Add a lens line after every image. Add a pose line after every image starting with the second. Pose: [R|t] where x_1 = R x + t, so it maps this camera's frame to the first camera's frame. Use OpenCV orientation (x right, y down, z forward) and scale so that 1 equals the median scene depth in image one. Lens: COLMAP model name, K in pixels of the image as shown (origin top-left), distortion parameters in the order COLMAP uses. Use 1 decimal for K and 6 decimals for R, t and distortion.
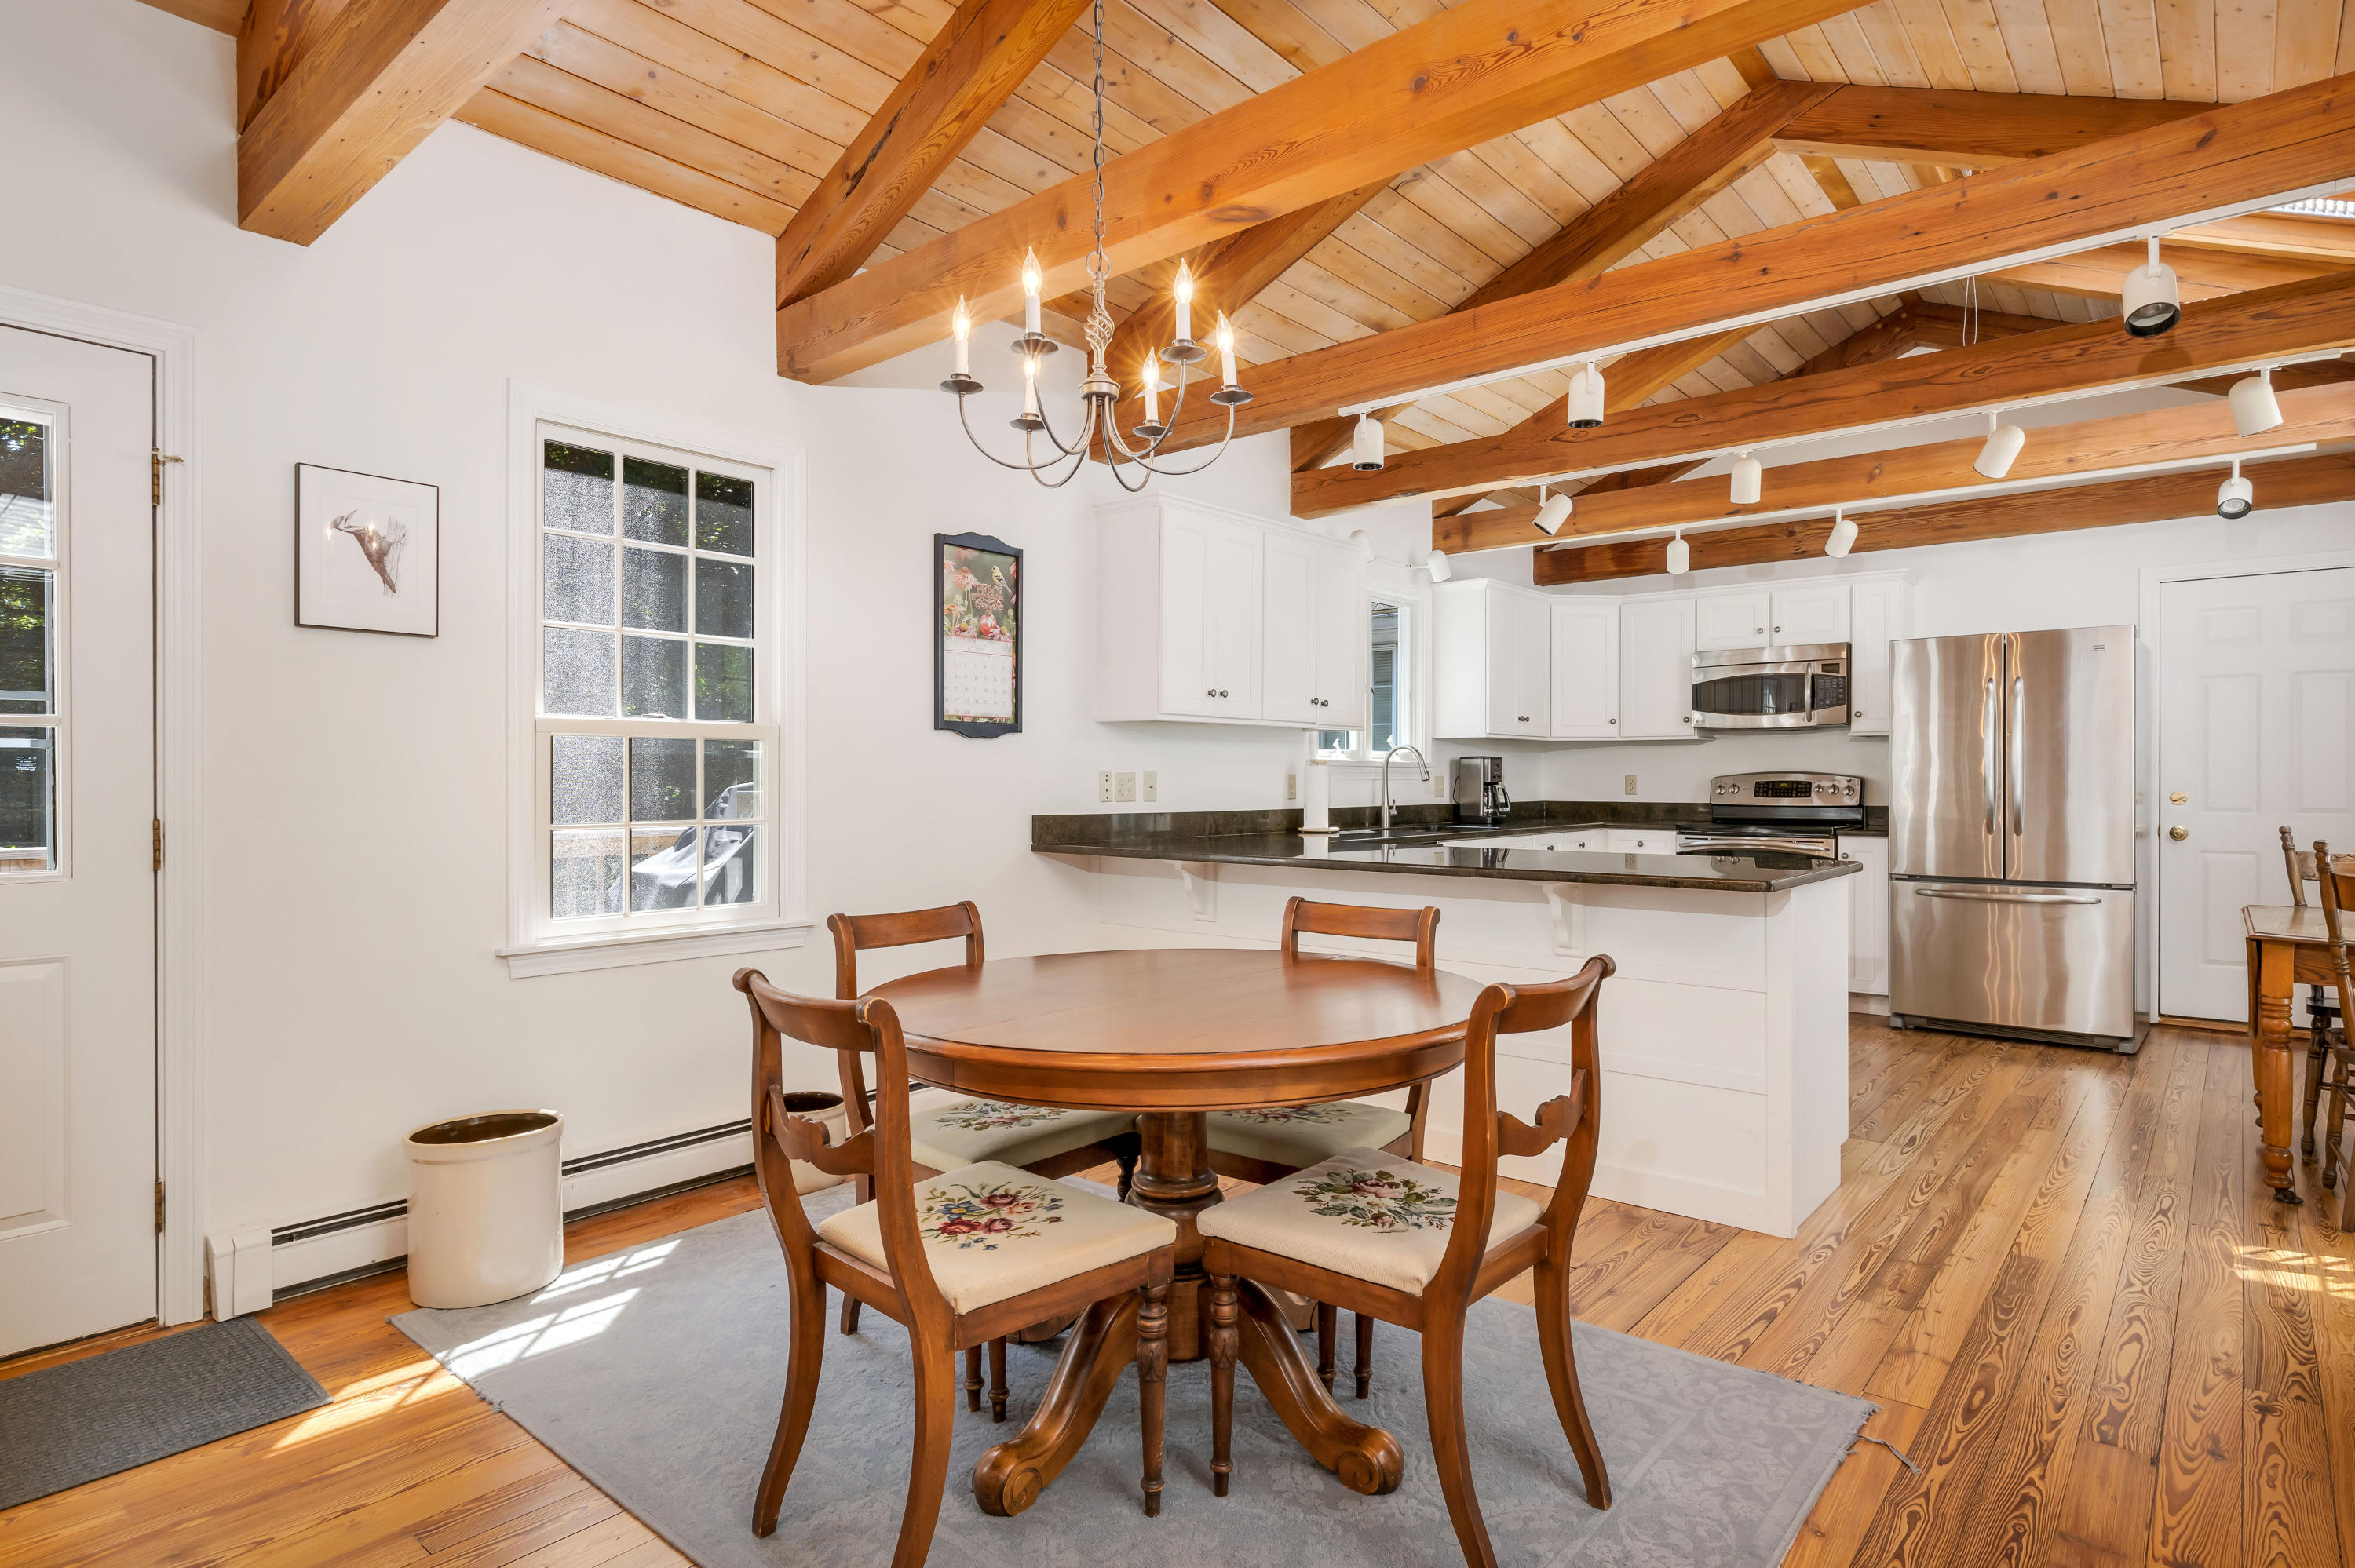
lens RADIAL K [[1270.4, 0, 1186.4], [0, 1270.4, 792.0], [0, 0, 1]] dist [-0.003119, 0.000958]
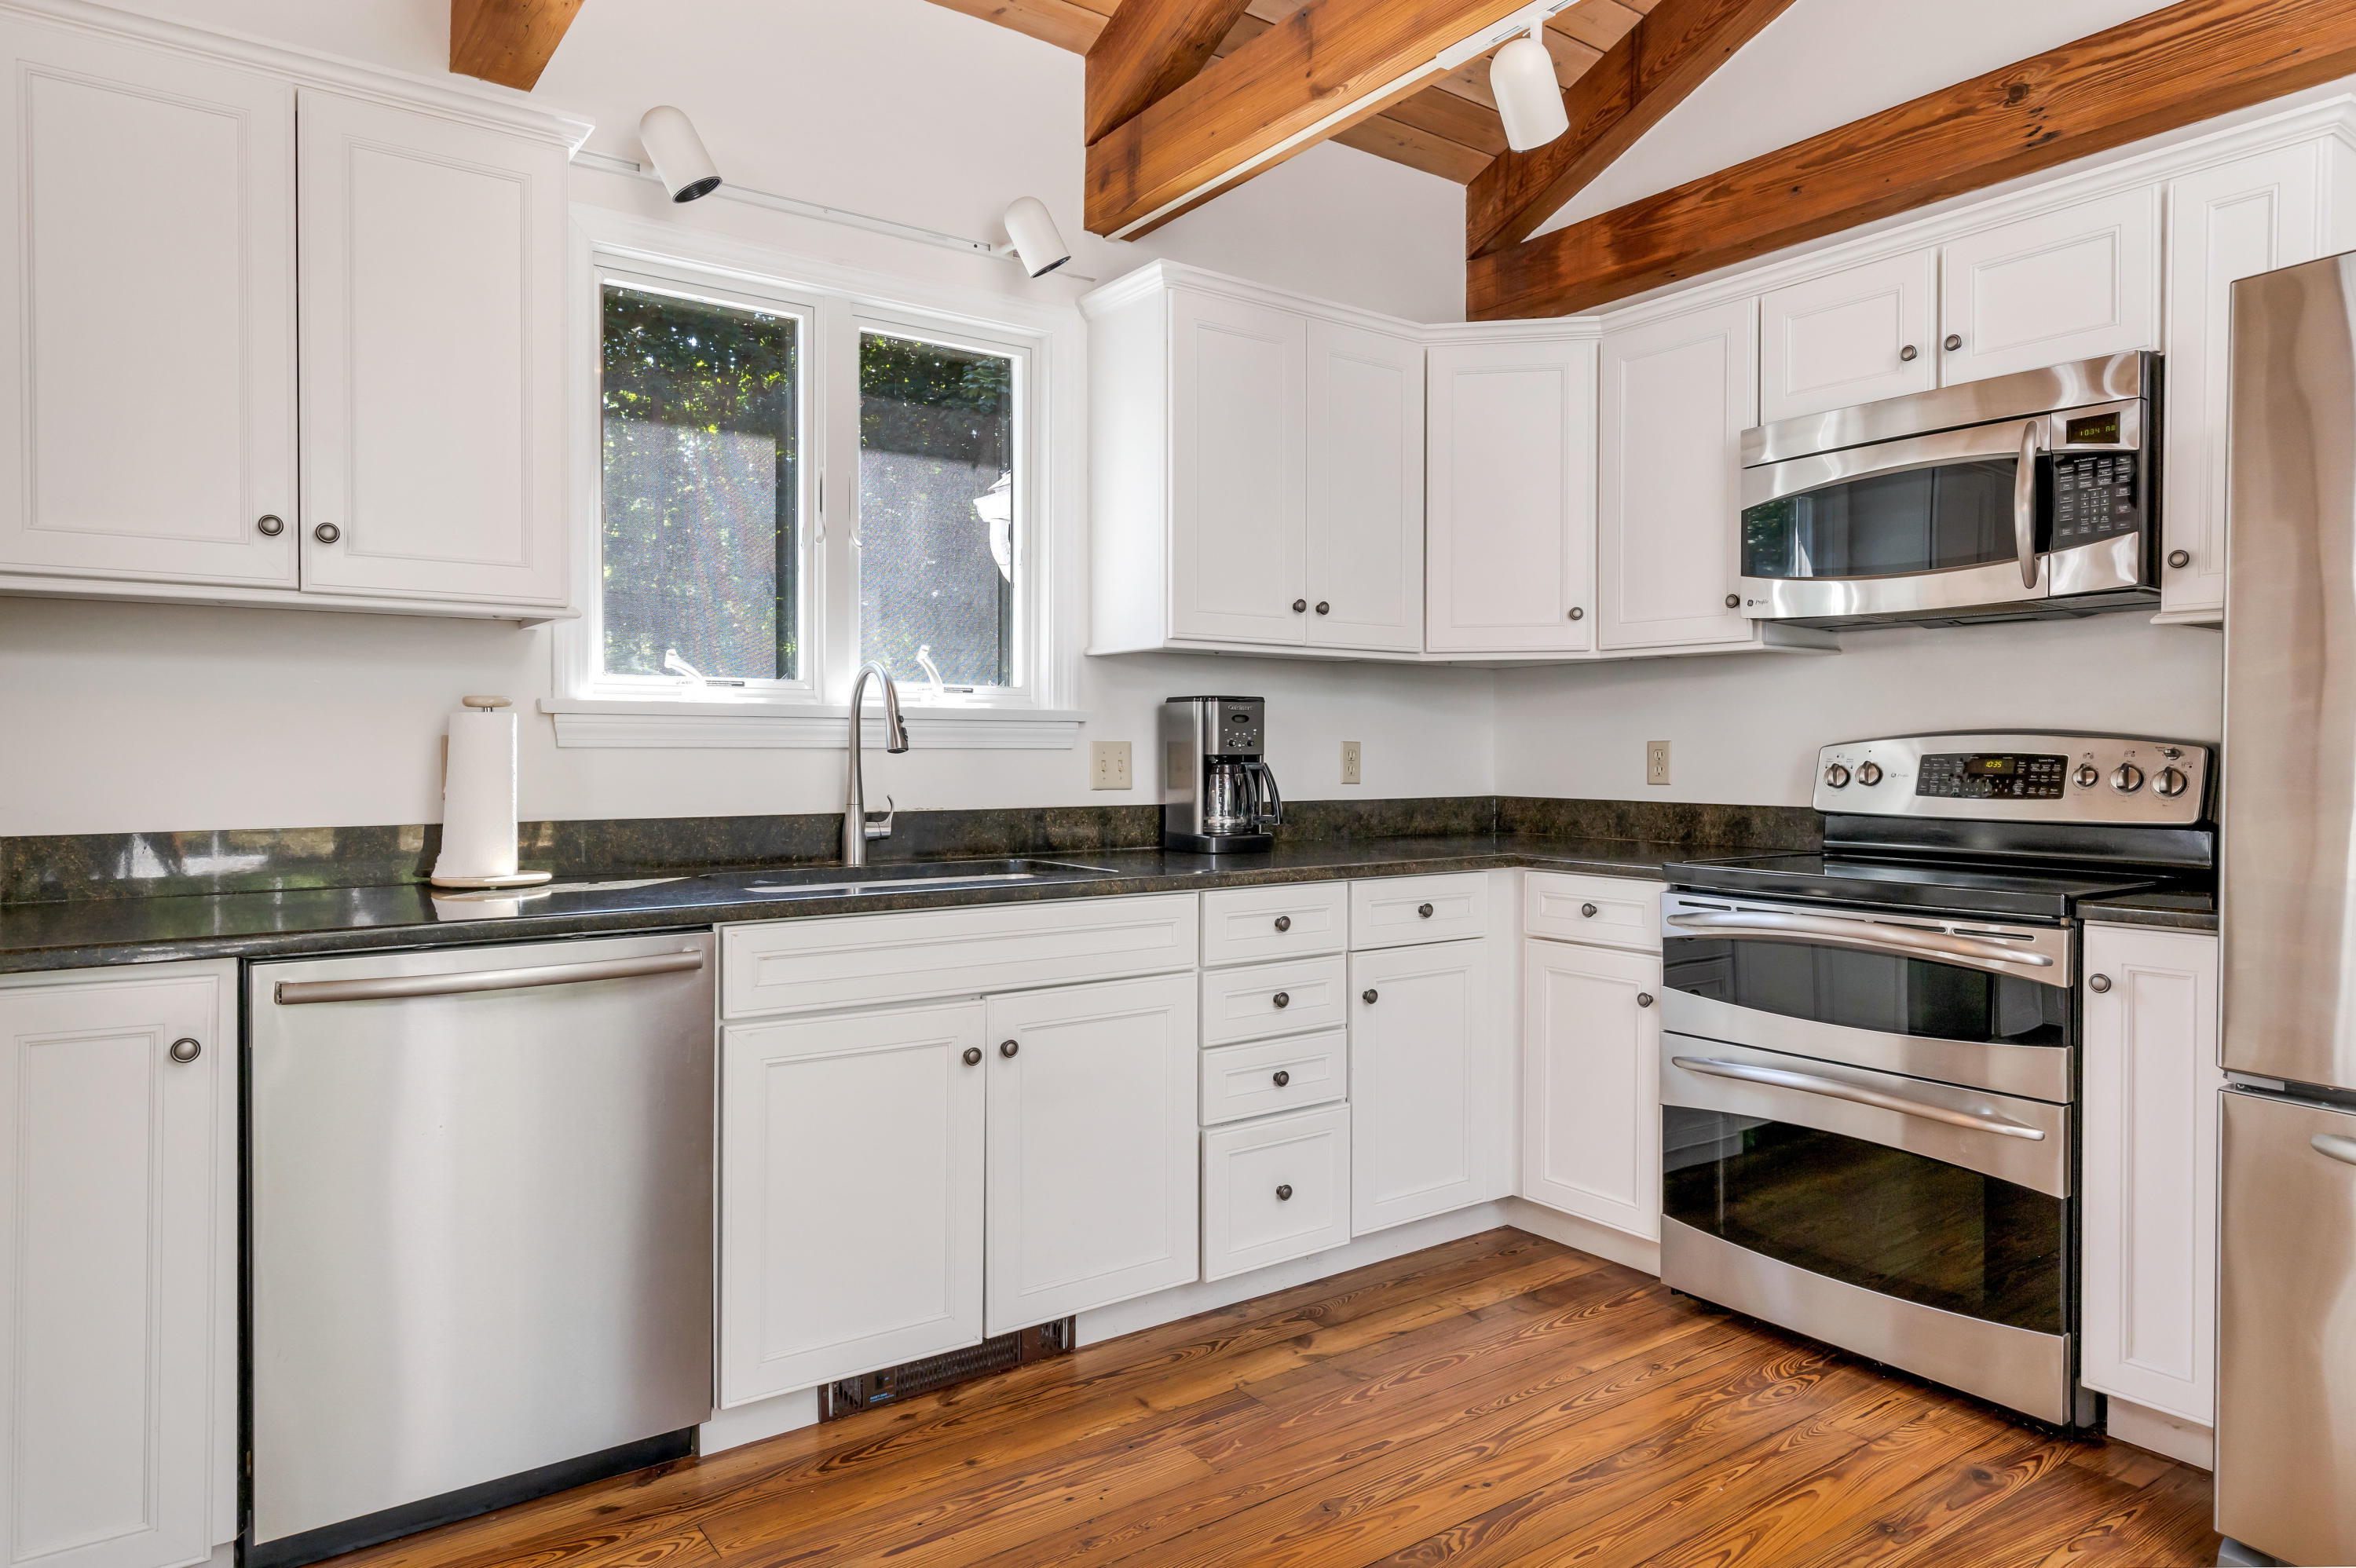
lens RADIAL K [[1467.6, 0, 1186.1], [0, 1467.6, 770.7], [0, 0, 1]] dist [0.013511, -0.000340]
pose [[0.966925, 0.004125, -0.255029, 0.497888], [-0.002876, 0.999982, 0.005272, -0.007680], [0.255046, -0.004364, 0.966919, 0.731353]]
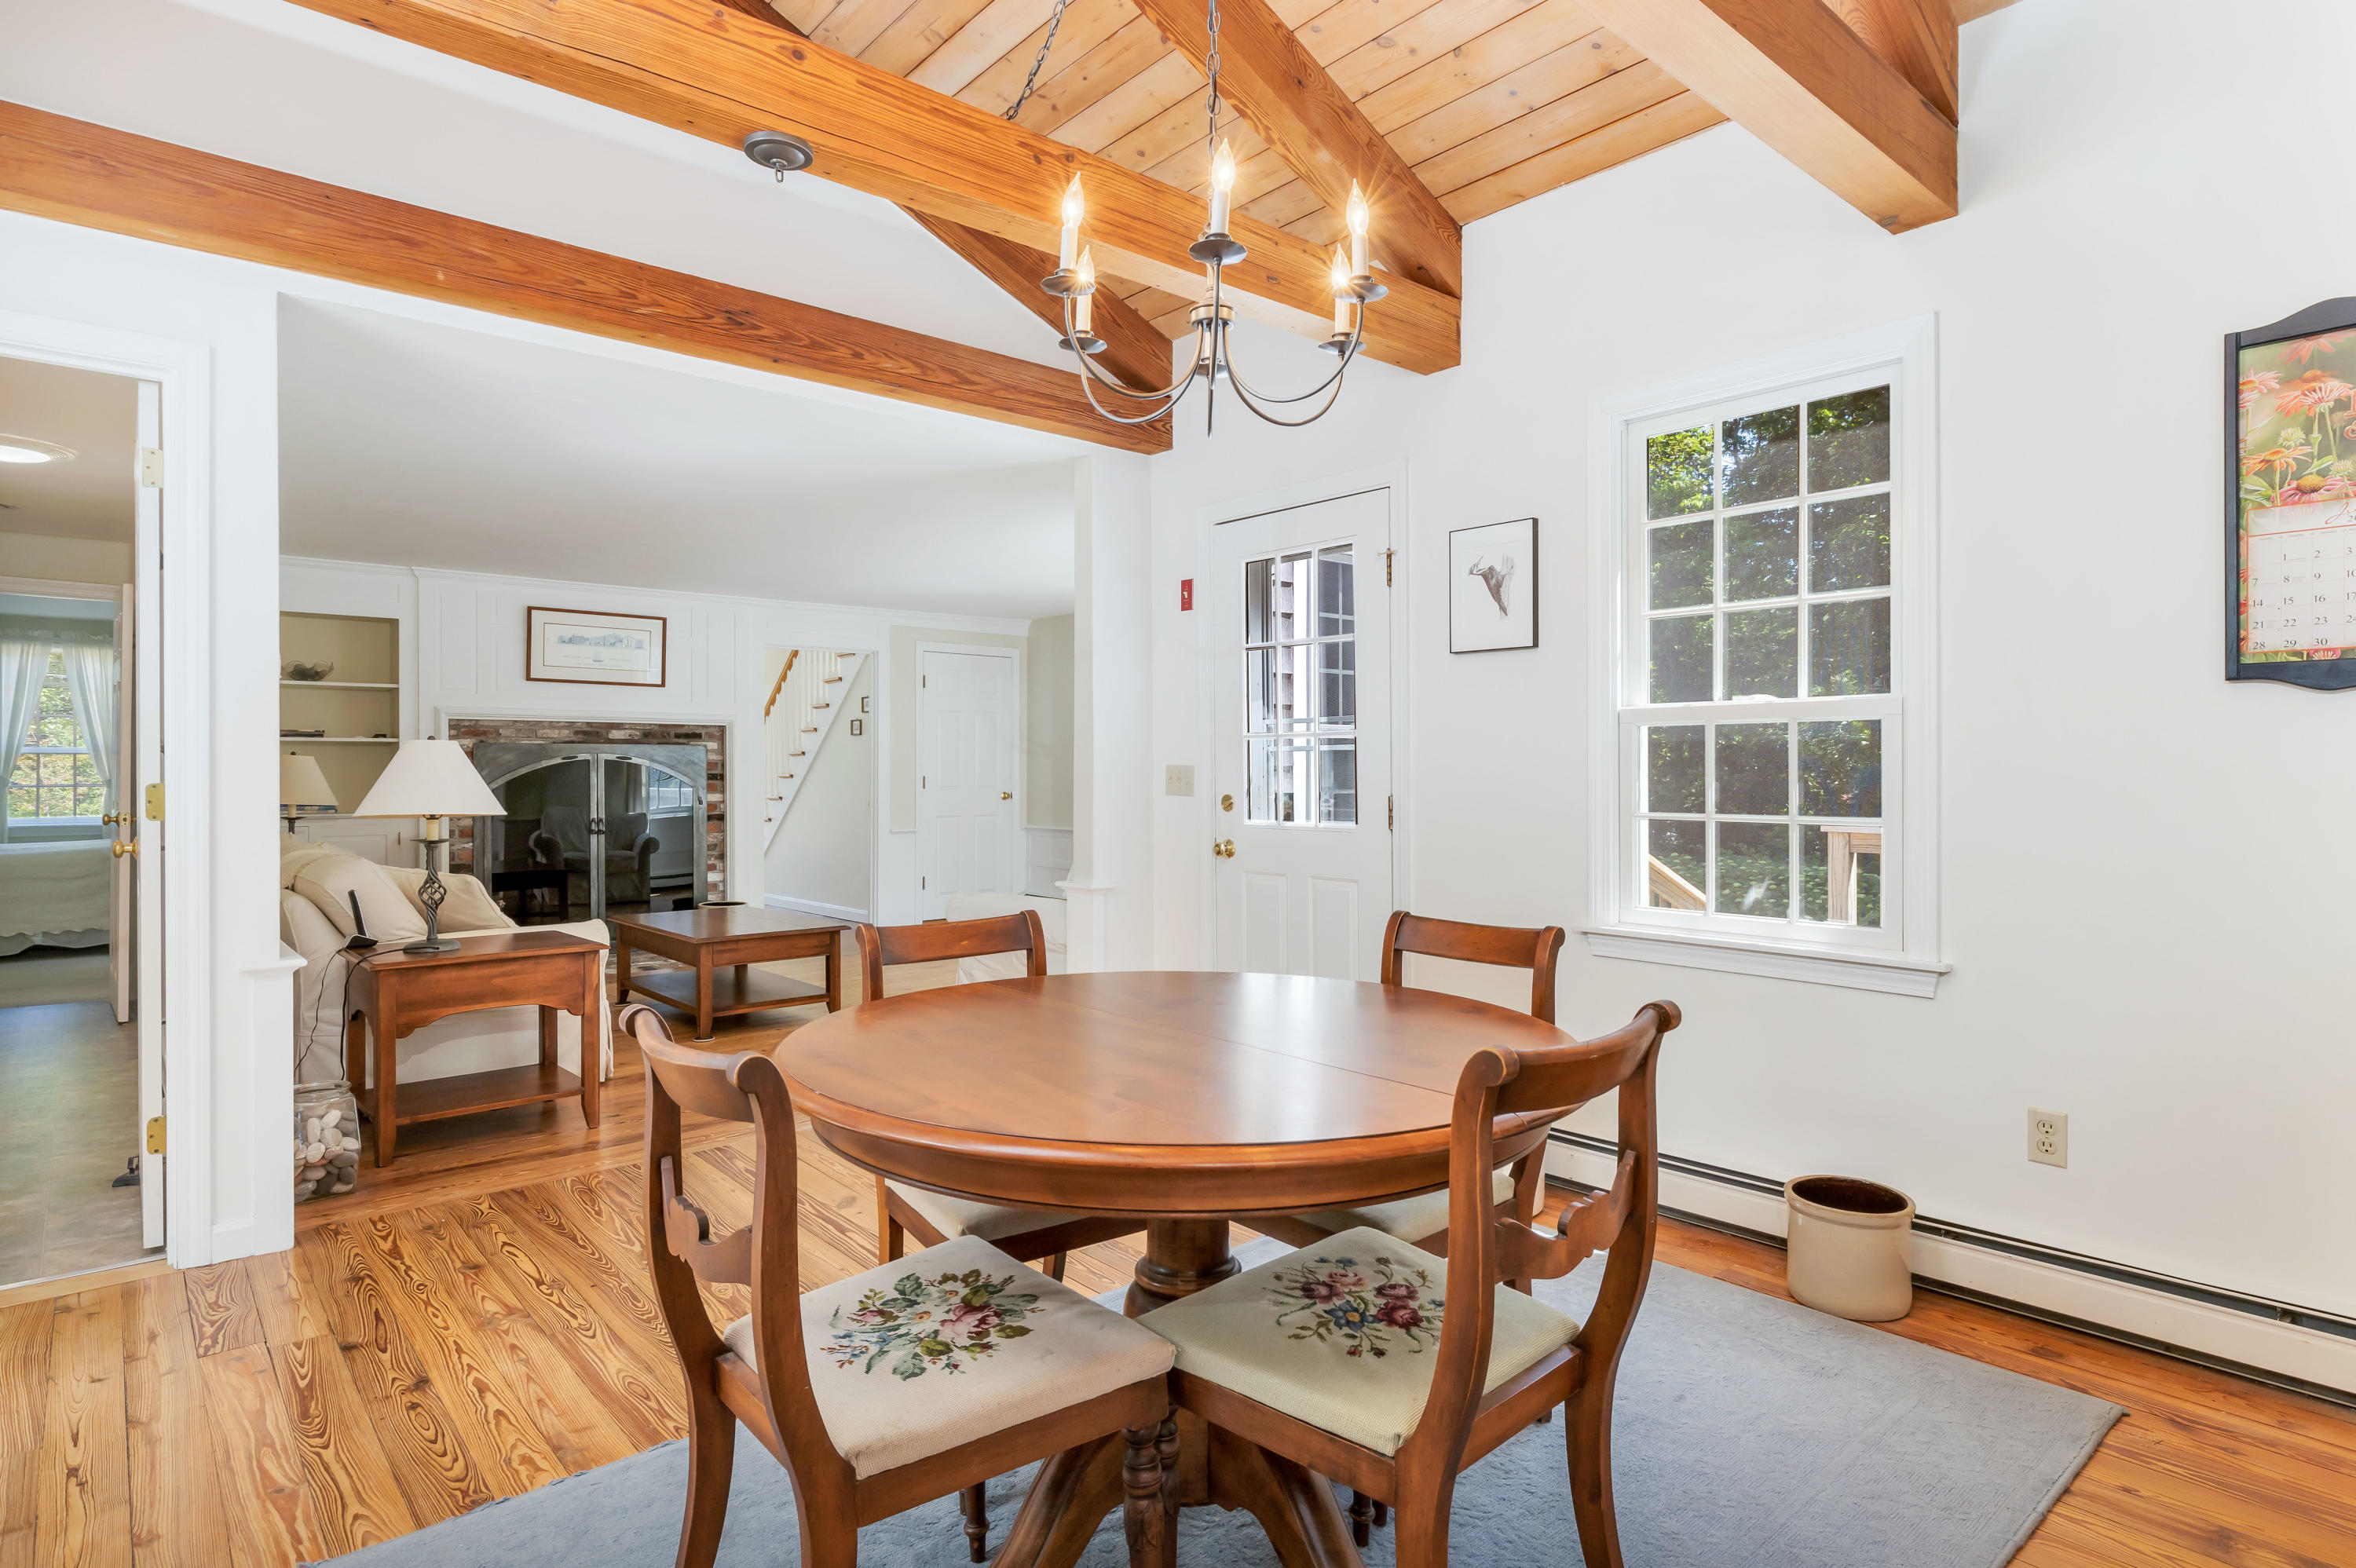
lens RADIAL K [[1271.0, 0, 1189.1], [0, 1271.0, 765.0], [0, 0, 1]] dist [-0.003119, 0.000958]
pose [[-0.163503, -0.006773, -0.986520, 0.374564], [-0.013024, 0.999904, -0.004706, -0.002760], [0.986457, 0.012079, -0.163576, 0.544758]]
